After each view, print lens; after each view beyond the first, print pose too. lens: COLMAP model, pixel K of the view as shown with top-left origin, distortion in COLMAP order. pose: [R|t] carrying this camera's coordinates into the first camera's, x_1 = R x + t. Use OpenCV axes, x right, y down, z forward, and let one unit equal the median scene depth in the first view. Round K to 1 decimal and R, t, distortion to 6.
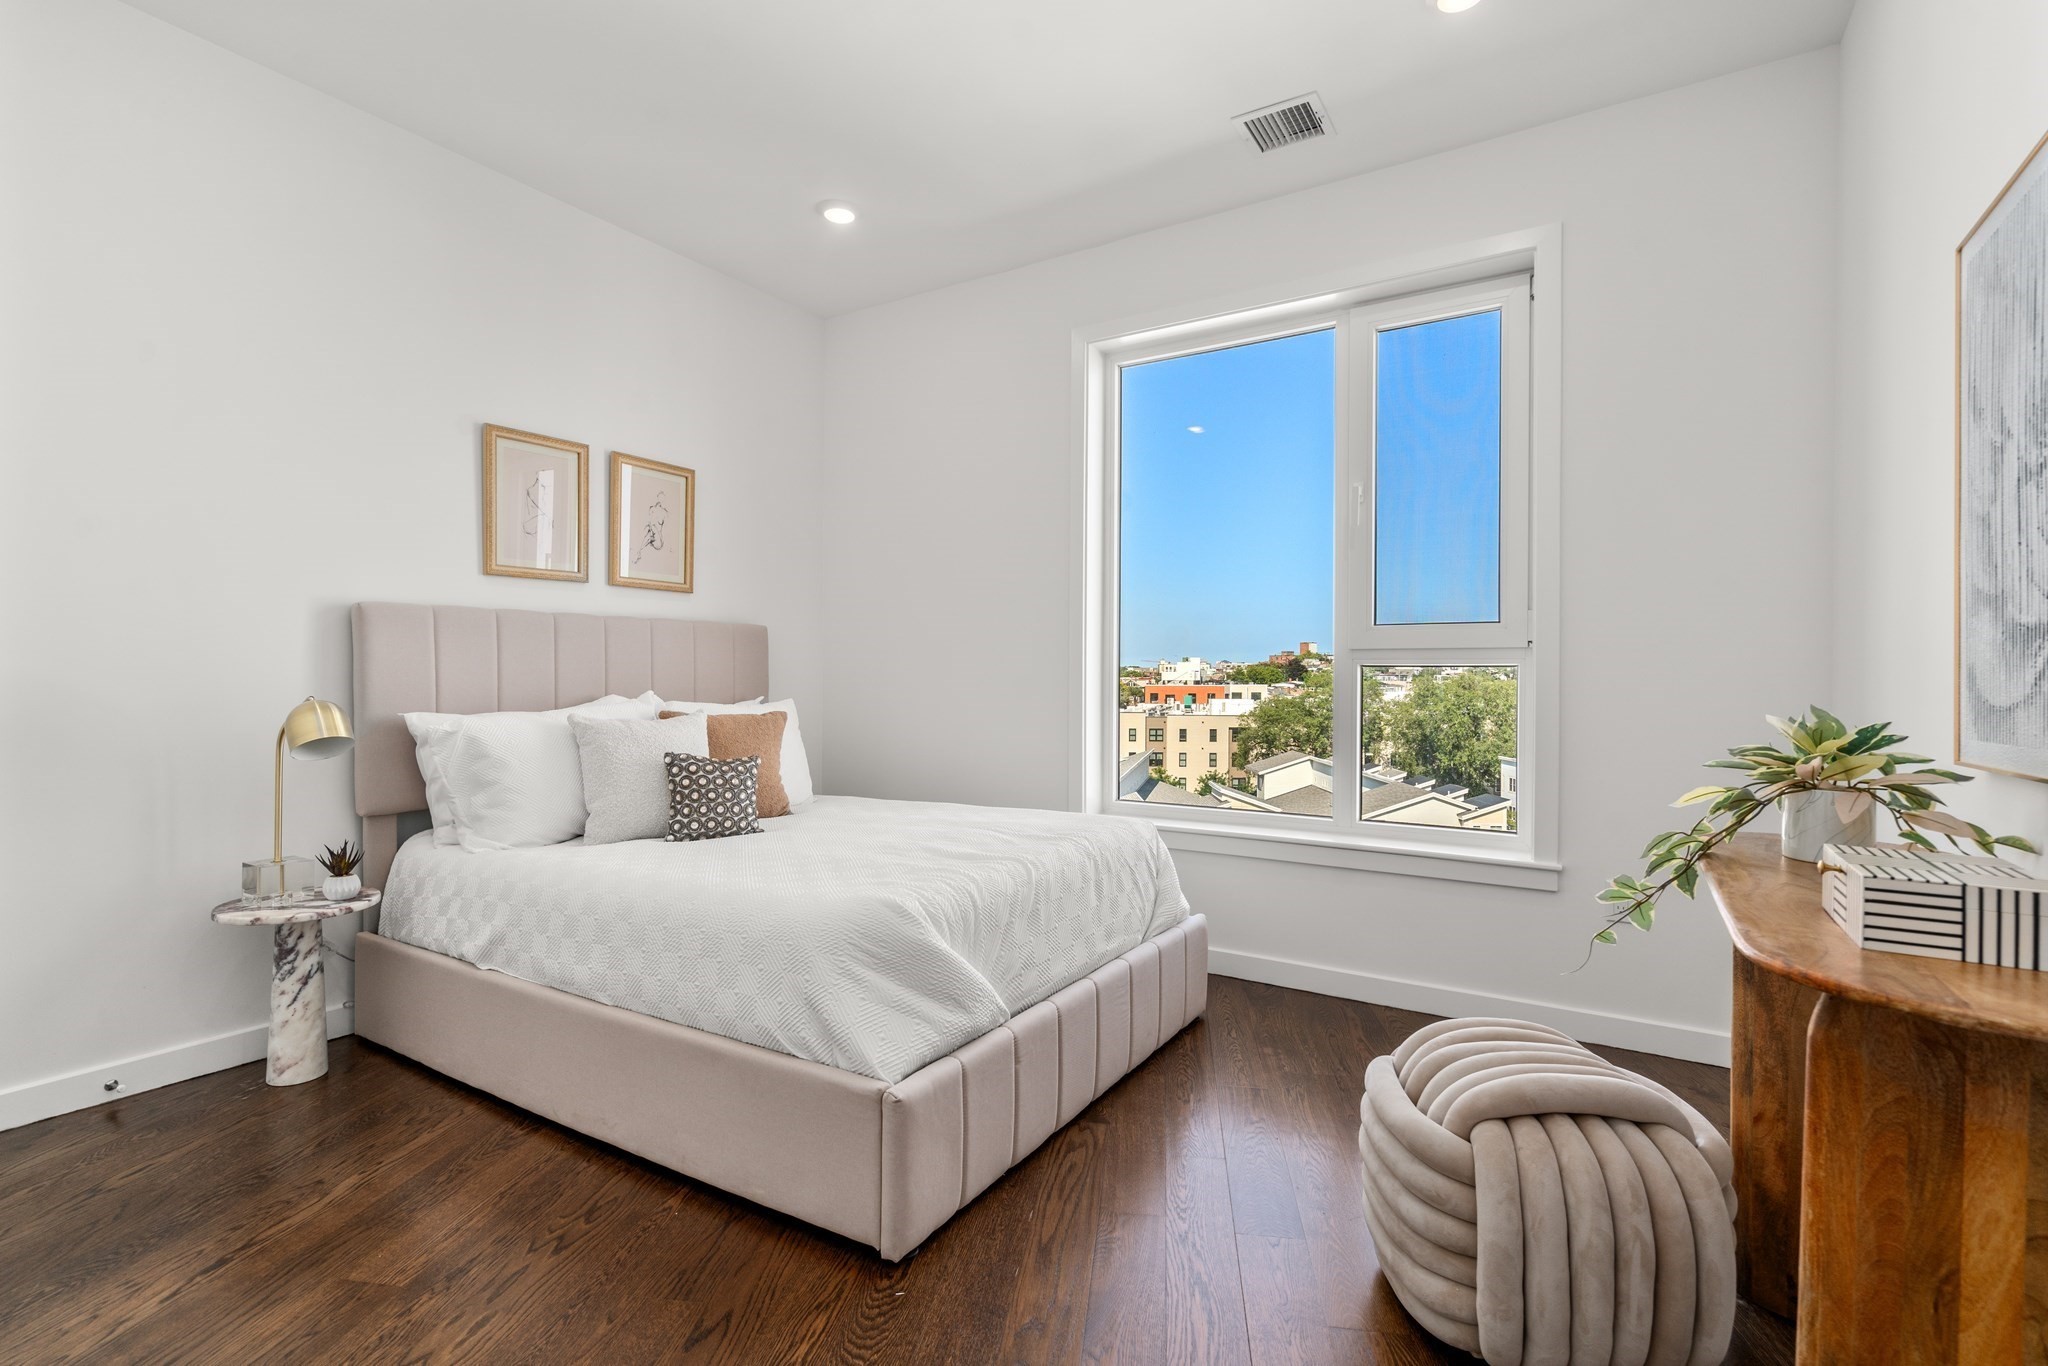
lens RADIAL K [[941.8, 0, 1027.9], [0, 941.8, 673.1], [0, 0, 1]] dist [-0.000457, -0.000244]
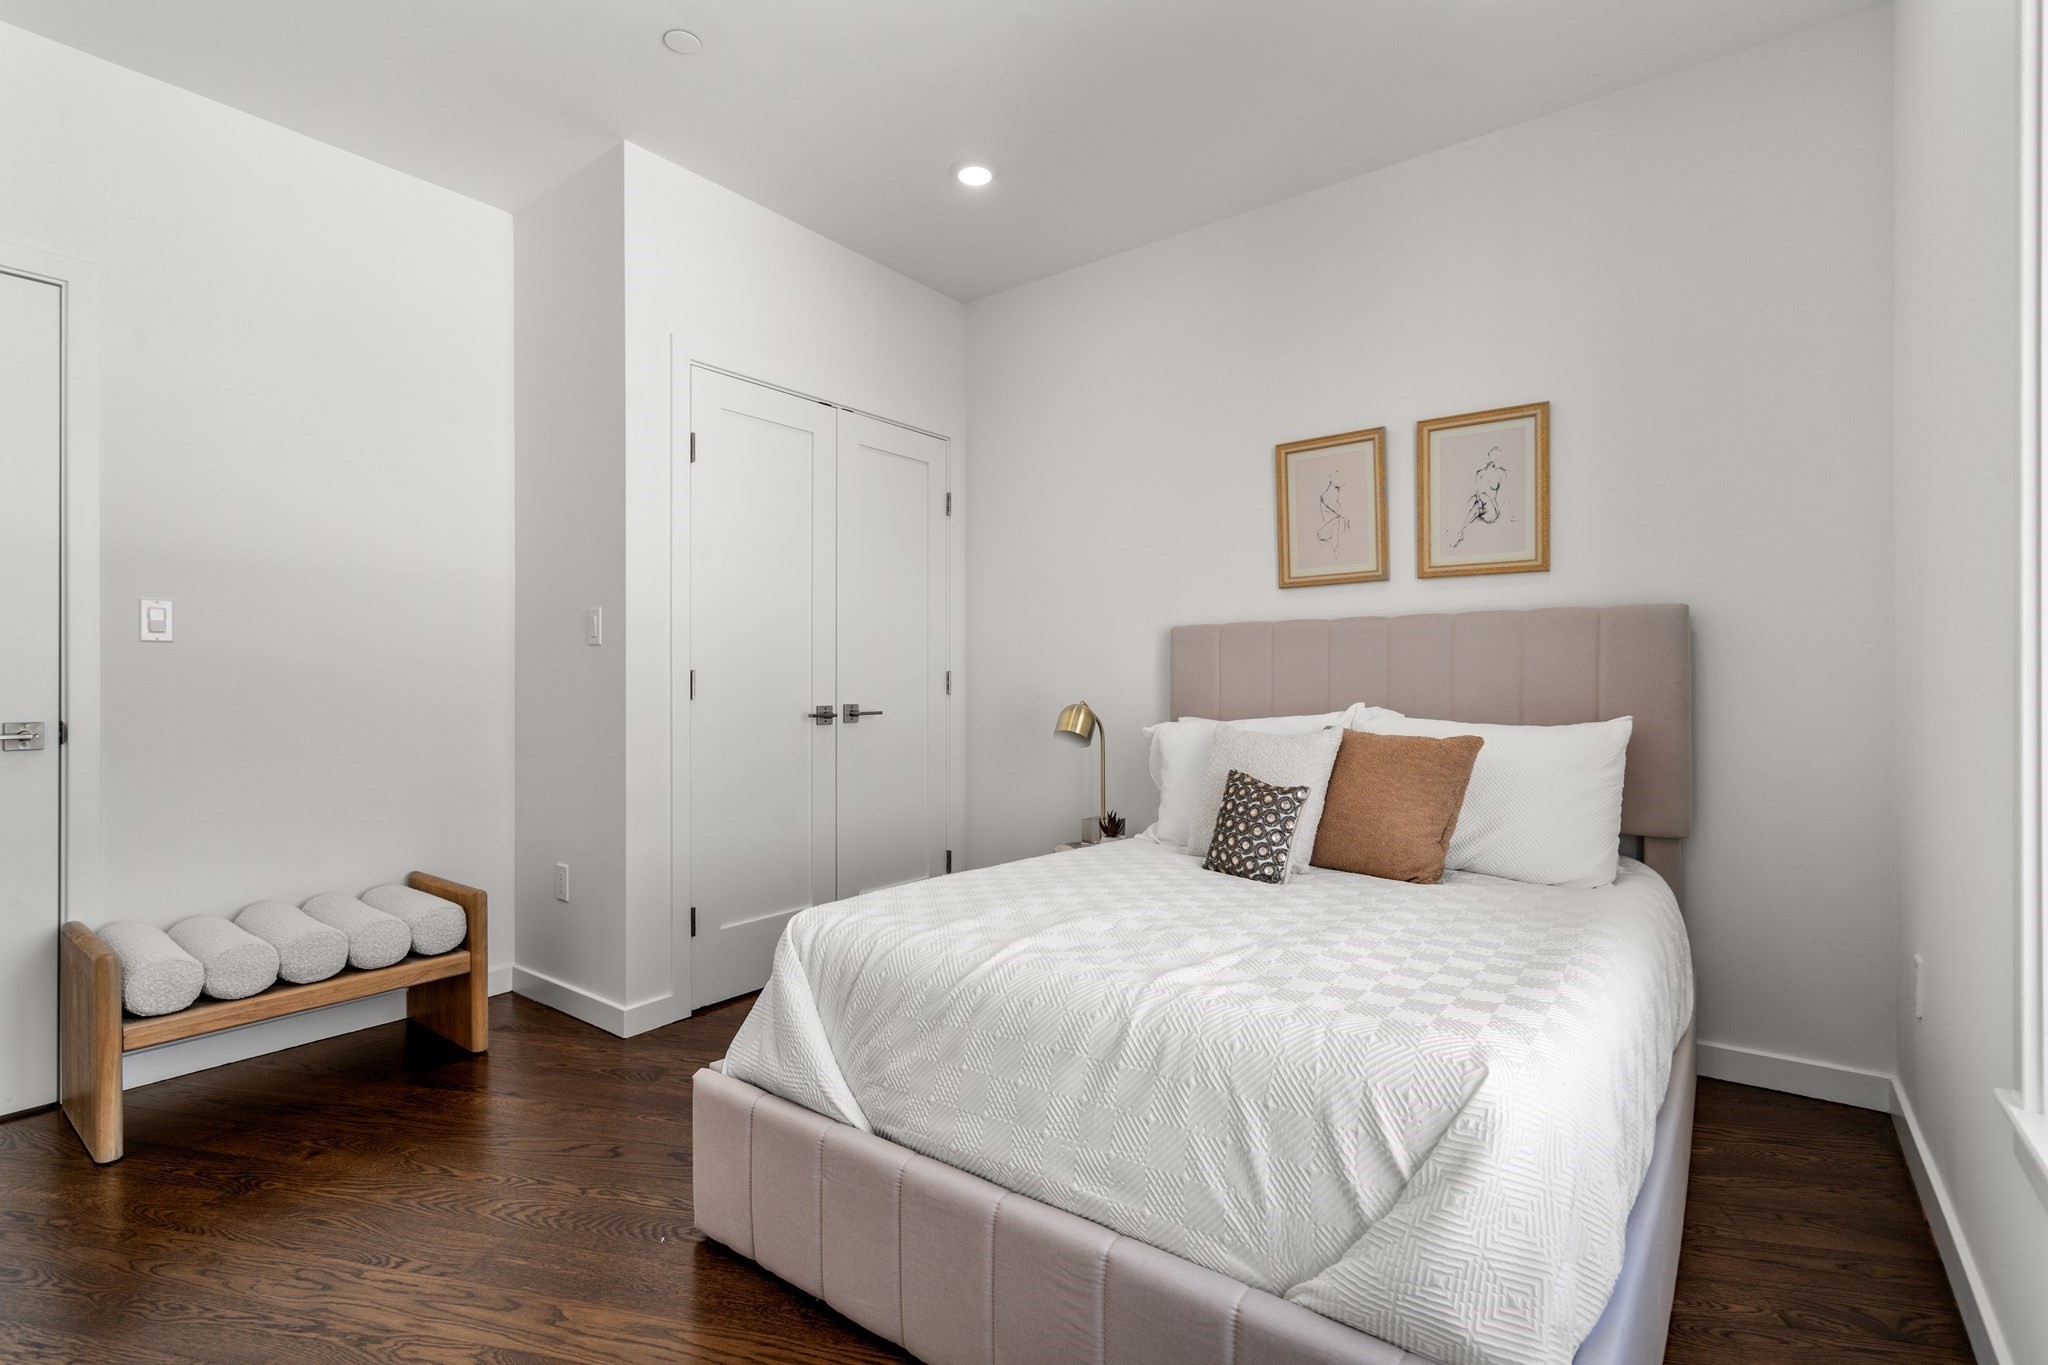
lens RADIAL K [[941.8, 0, 1026.1], [0, 941.8, 682.3], [0, 0, 1]] dist [-0.000457, -0.000244]
pose [[-0.073294, 0.002609, -0.997307, 0.777818], [0.013973, 0.999901, 0.001589, -0.007928], [0.997213, -0.013819, -0.073323, 1.237687]]
